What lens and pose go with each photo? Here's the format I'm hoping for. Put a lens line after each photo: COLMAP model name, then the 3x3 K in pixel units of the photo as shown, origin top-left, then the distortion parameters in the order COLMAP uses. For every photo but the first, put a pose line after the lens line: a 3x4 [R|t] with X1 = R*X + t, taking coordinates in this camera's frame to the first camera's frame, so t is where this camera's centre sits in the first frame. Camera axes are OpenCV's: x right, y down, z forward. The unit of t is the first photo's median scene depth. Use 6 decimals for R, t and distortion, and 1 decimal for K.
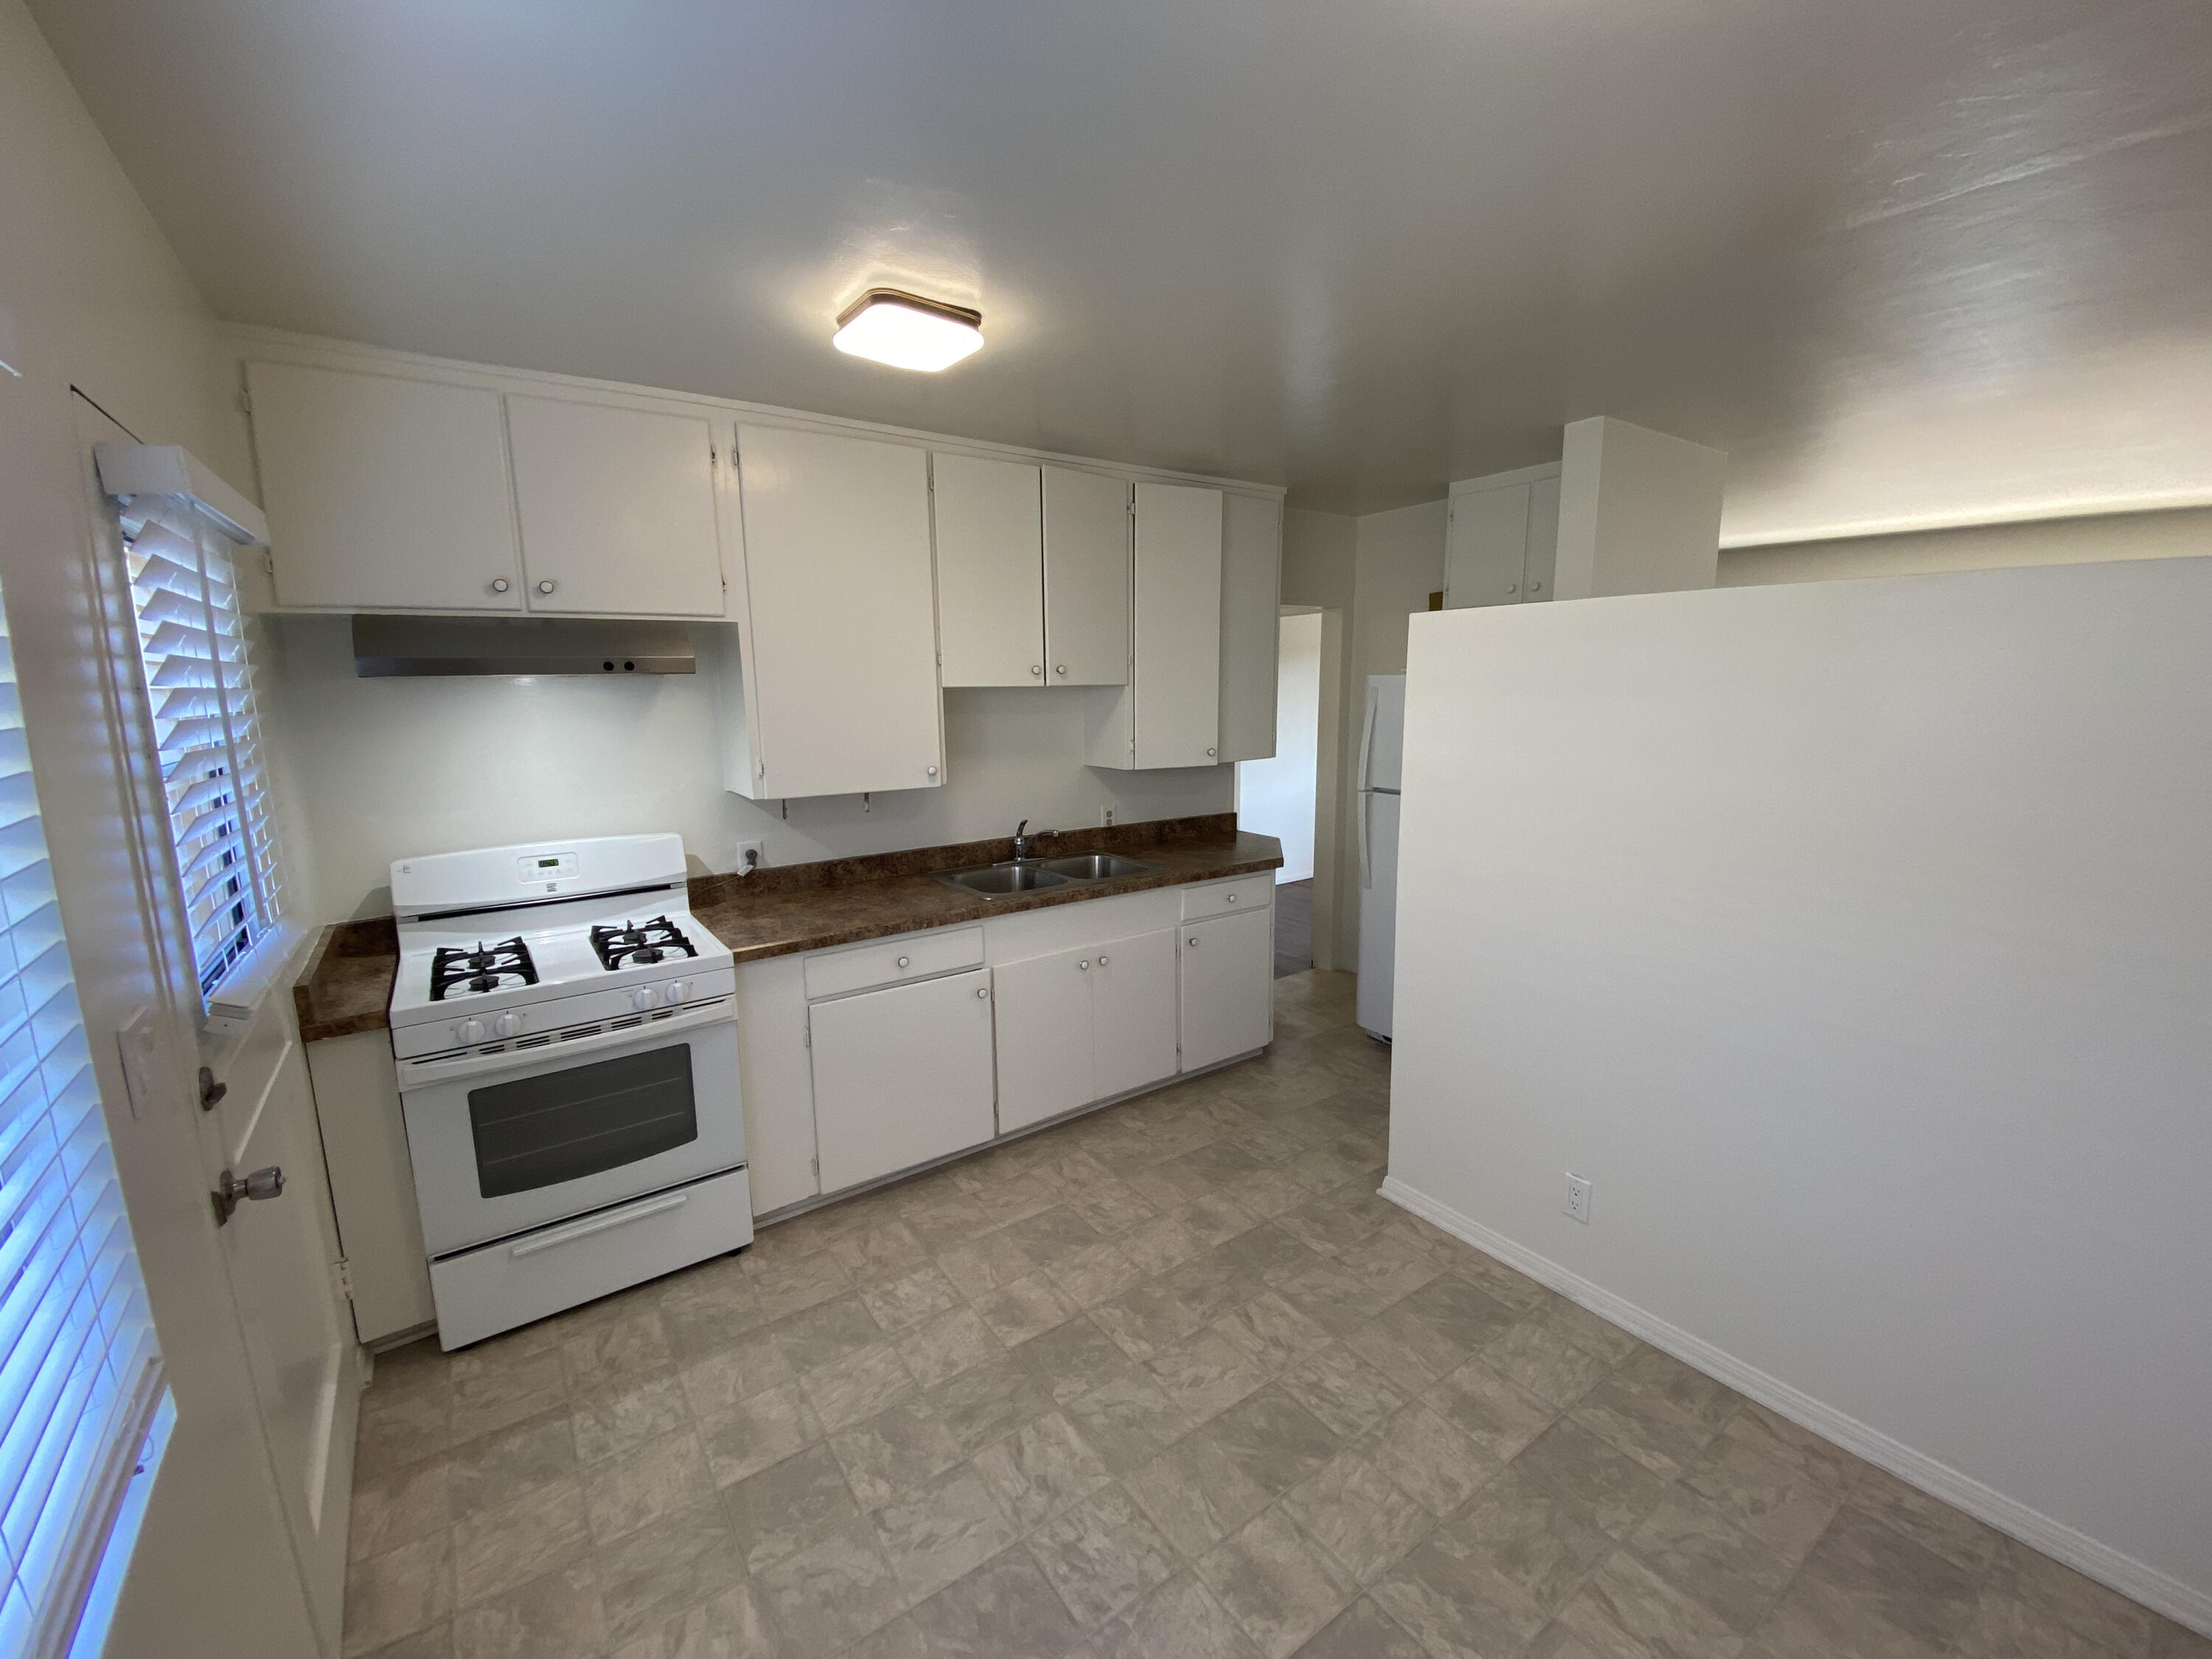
lens RADIAL K [[897.6, 0, 1088.6], [0, 897.6, 838.2], [0, 0, 1]] dist [0.042418, -0.037301]
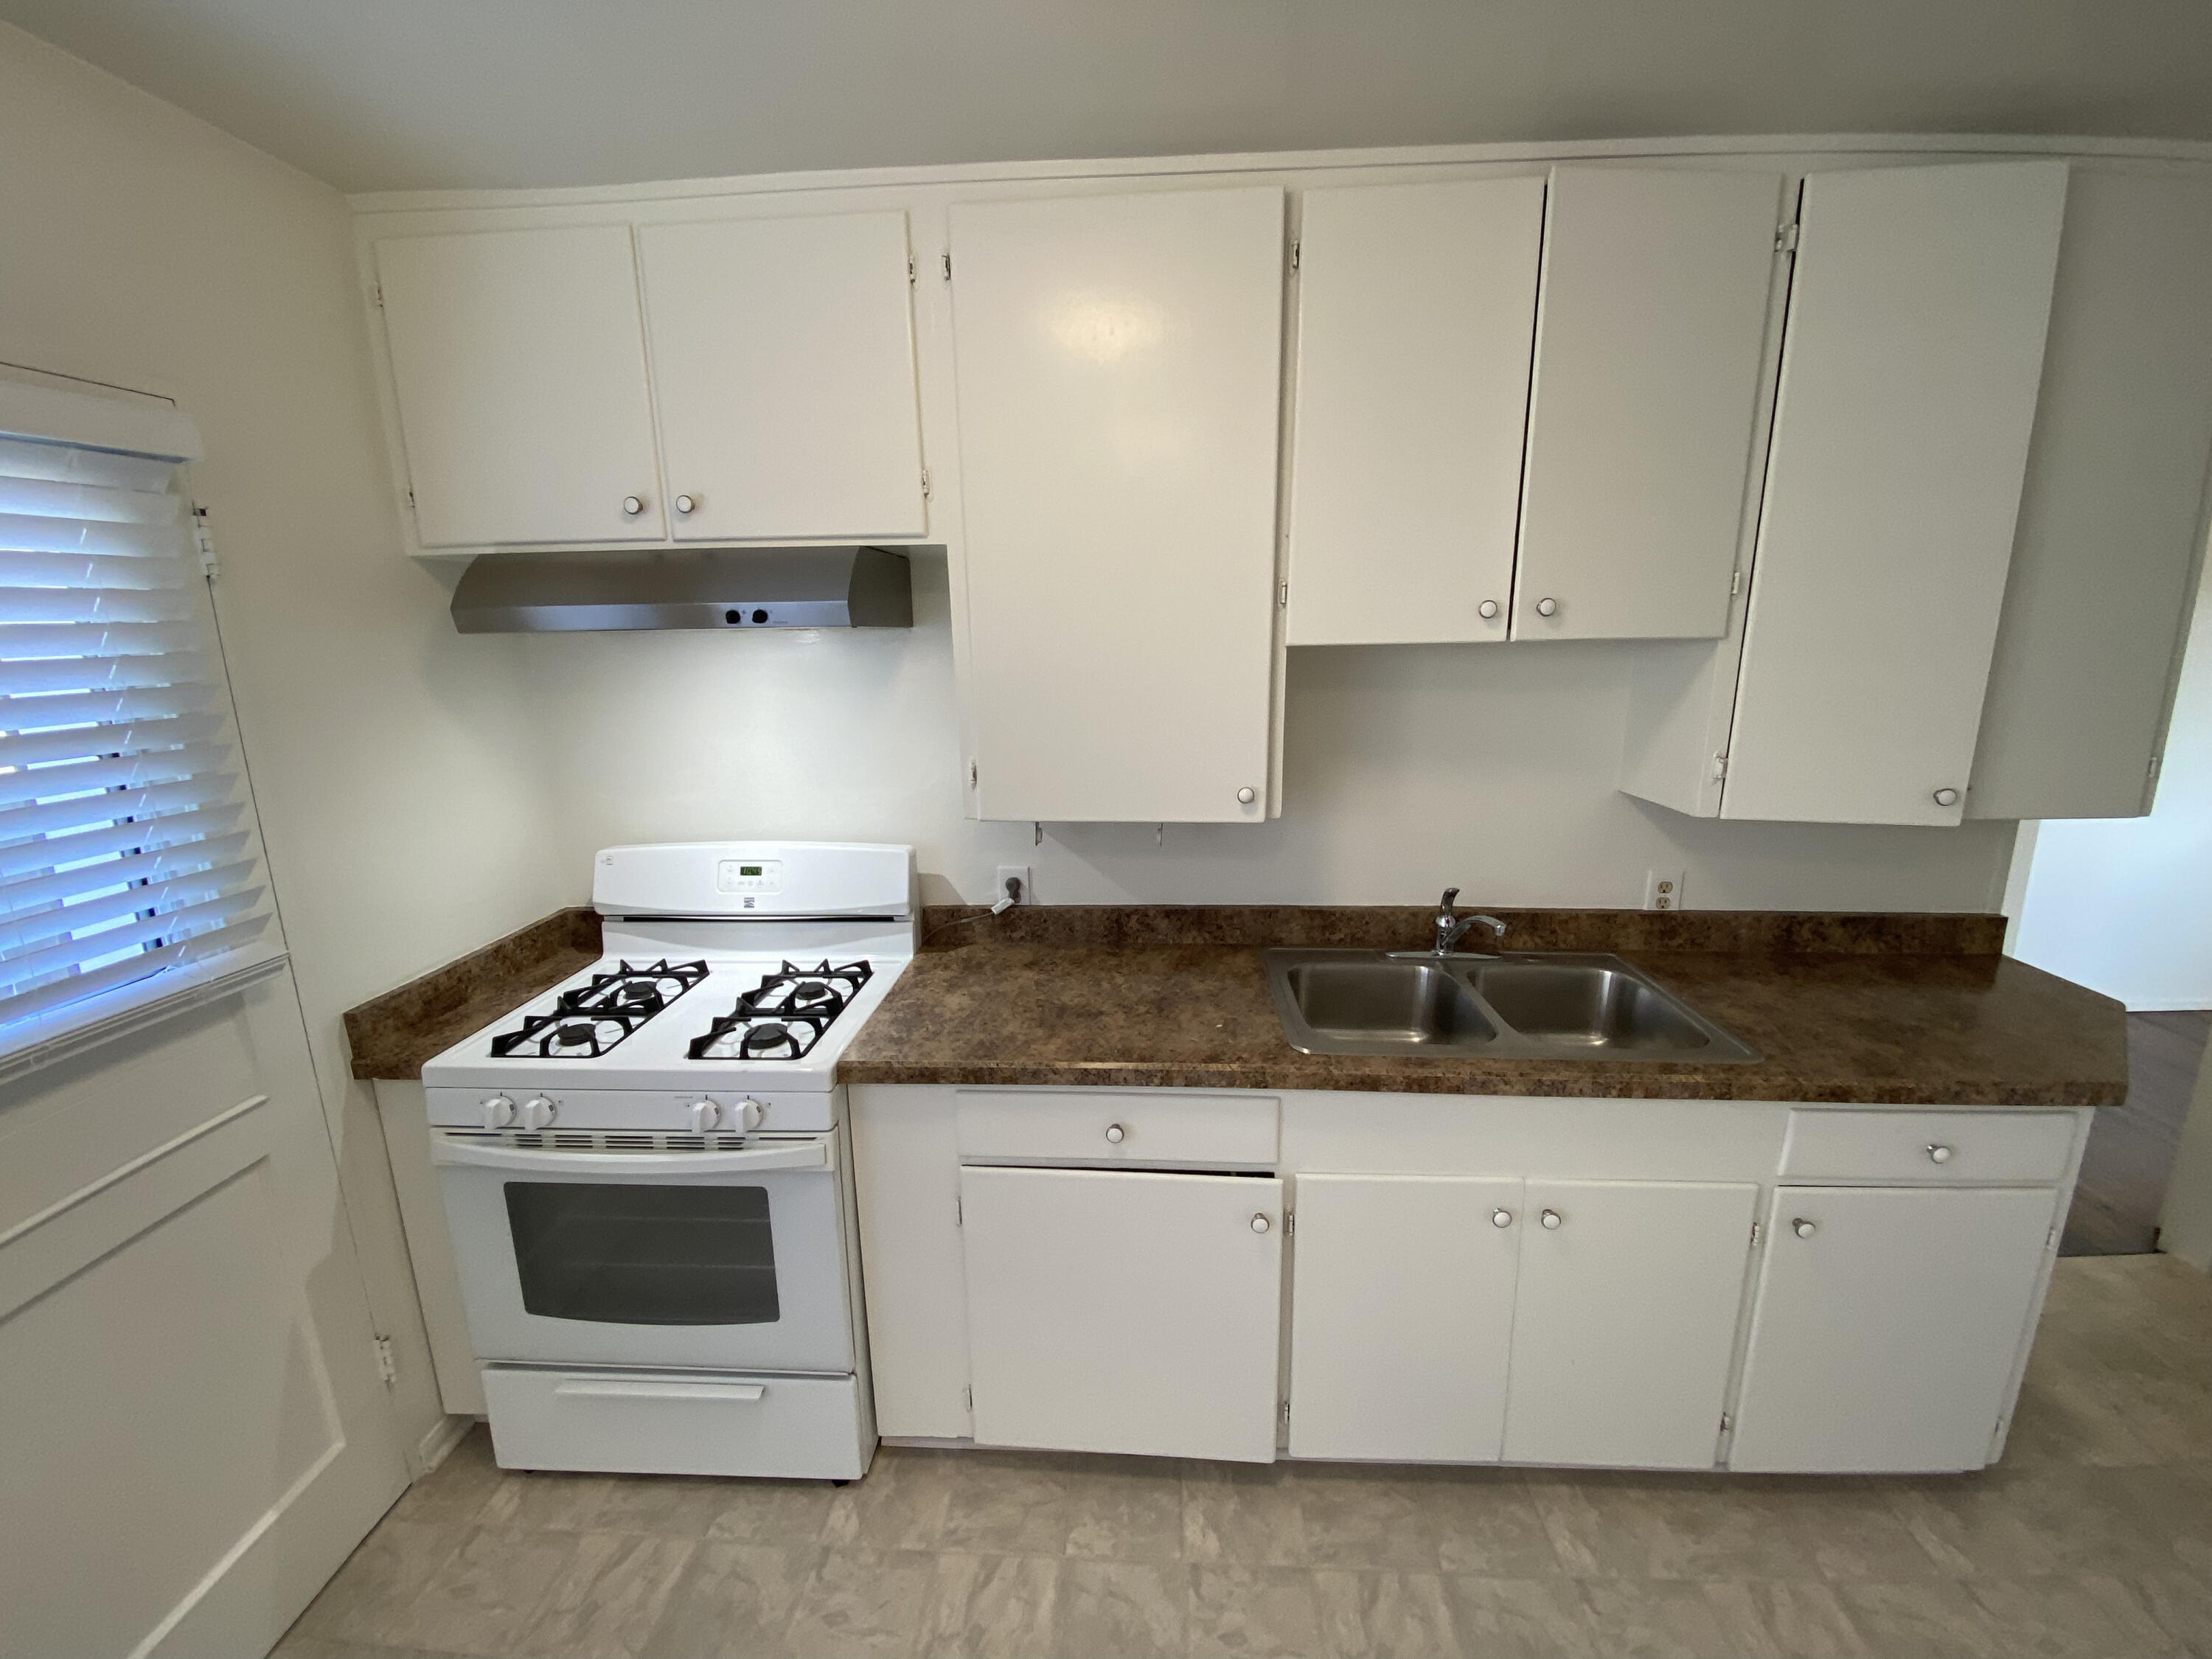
lens RADIAL K [[897.6, 0, 1088.6], [0, 897.6, 838.2], [0, 0, 1]] dist [0.042418, -0.037301]
pose [[0.789787, 0.135769, -0.598166, 0.086199], [-0.098671, 0.990617, 0.094566, -0.088624], [0.605393, -0.015665, 0.795773, 0.473691]]
